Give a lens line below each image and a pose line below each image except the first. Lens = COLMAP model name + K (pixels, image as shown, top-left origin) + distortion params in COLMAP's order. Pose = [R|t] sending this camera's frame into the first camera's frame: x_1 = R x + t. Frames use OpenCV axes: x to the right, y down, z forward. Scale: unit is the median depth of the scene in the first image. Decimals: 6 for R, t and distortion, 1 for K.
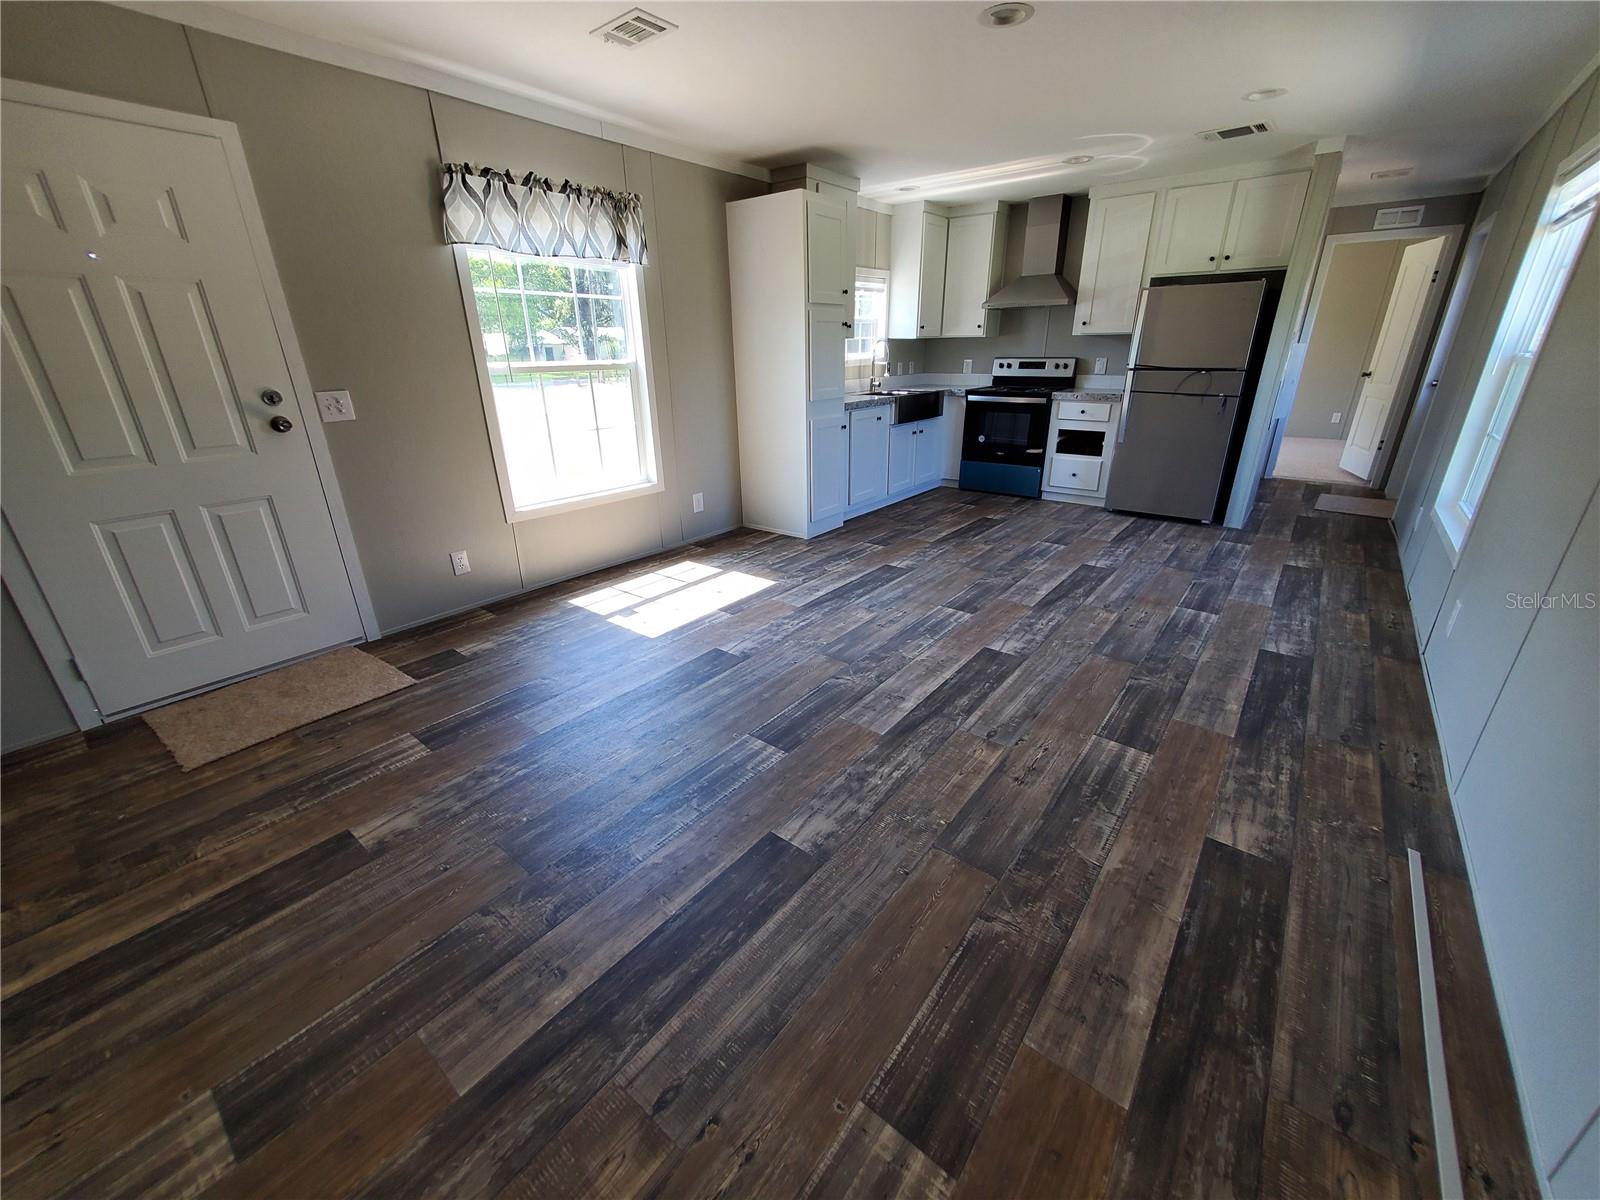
lens RADIAL K [[633.3, 0, 800.0], [0, 633.3, 600.0], [0, 0, 1]] dist [0.000171, -0.000089]
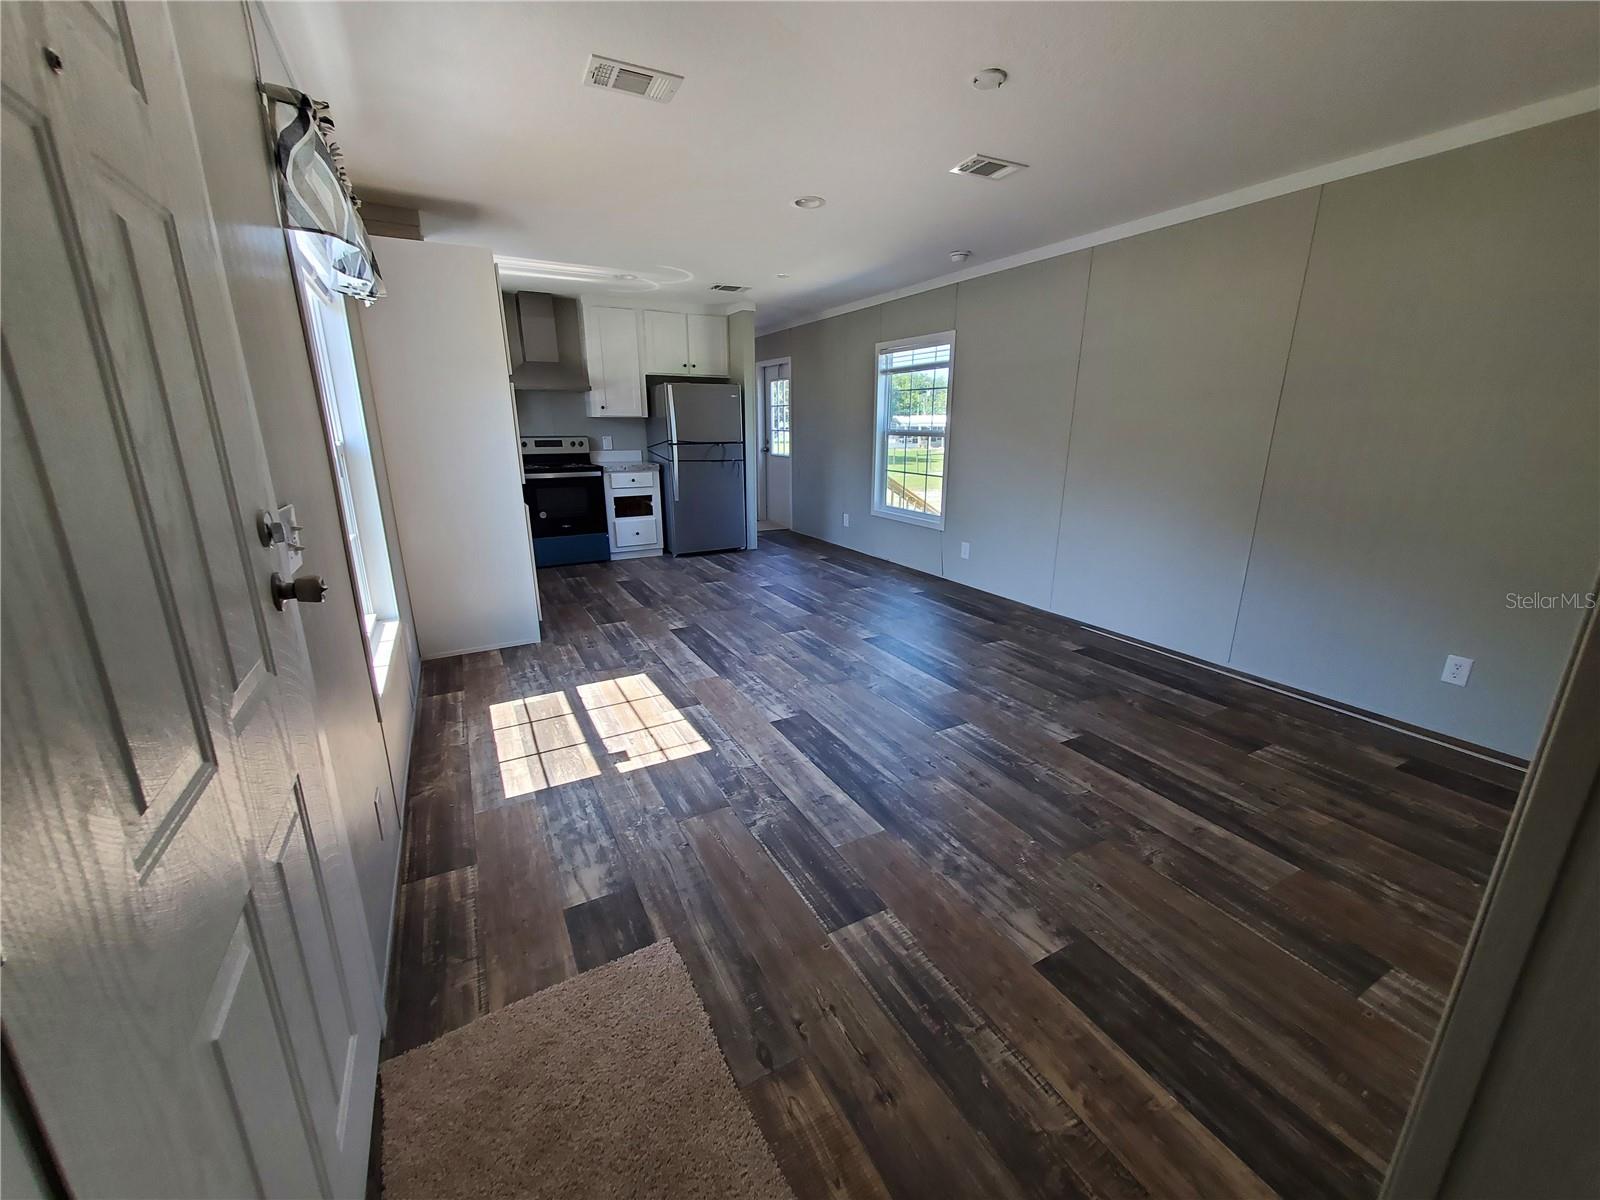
lens RADIAL K [[633.7, 0, 800.0], [0, 633.7, 600.0], [0, 0, 1]] dist [0.006569, 0.000232]
pose [[0.390006, -0.234836, 0.890364, -0.779778], [0.338301, 0.935853, 0.098648, -0.149627], [-0.856416, 0.262738, 0.444433, 0.401764]]
